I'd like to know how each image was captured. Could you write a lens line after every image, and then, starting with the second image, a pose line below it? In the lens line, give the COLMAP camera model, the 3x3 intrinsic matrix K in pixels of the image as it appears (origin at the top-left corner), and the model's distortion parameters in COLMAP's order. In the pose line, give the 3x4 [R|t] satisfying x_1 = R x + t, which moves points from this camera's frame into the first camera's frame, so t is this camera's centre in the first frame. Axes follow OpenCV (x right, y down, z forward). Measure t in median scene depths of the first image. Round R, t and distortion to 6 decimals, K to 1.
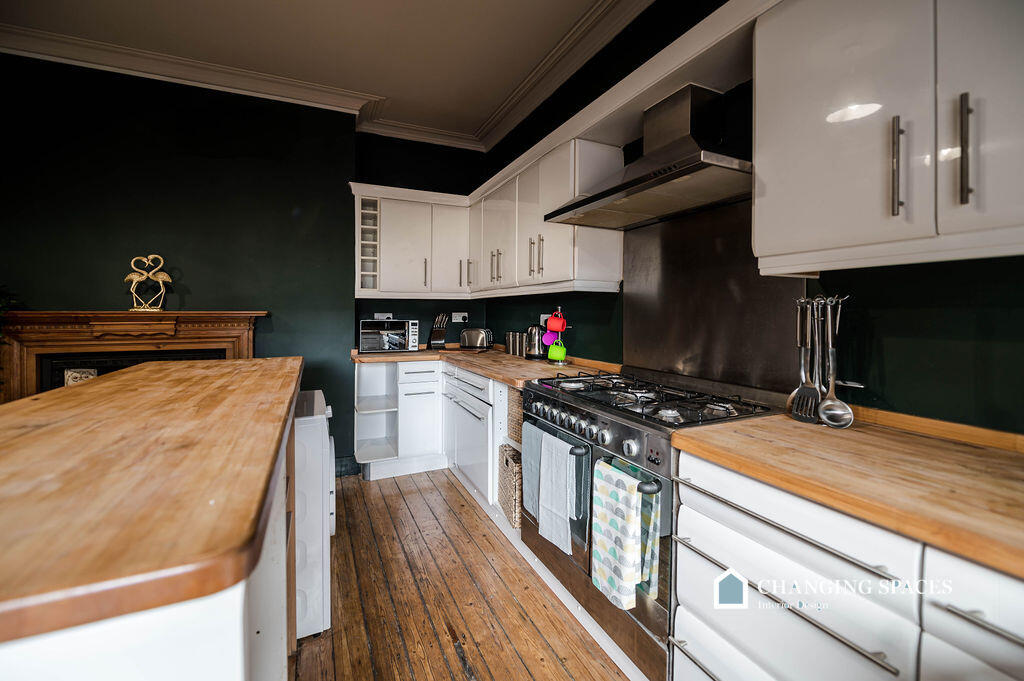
lens RADIAL K [[425.3, 0, 509.8], [0, 425.3, 315.5], [0, 0, 1]] dist [-0.001852, -0.000213]
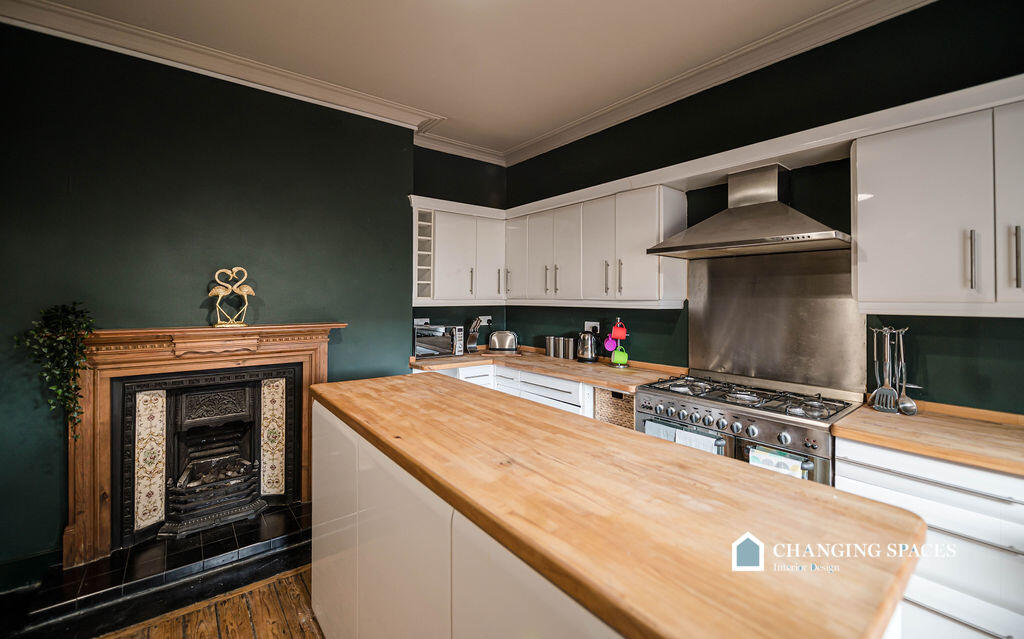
lens RADIAL K [[423.5, 0, 512.6], [0, 423.5, 294.2], [0, 0, 1]] dist [-0.000351, -0.002987]
pose [[0.971731, 0.006469, 0.236001, -0.458588], [-0.002416, 0.999845, -0.017460, -0.066374], [-0.236077, 0.016397, 0.971596, -0.068879]]
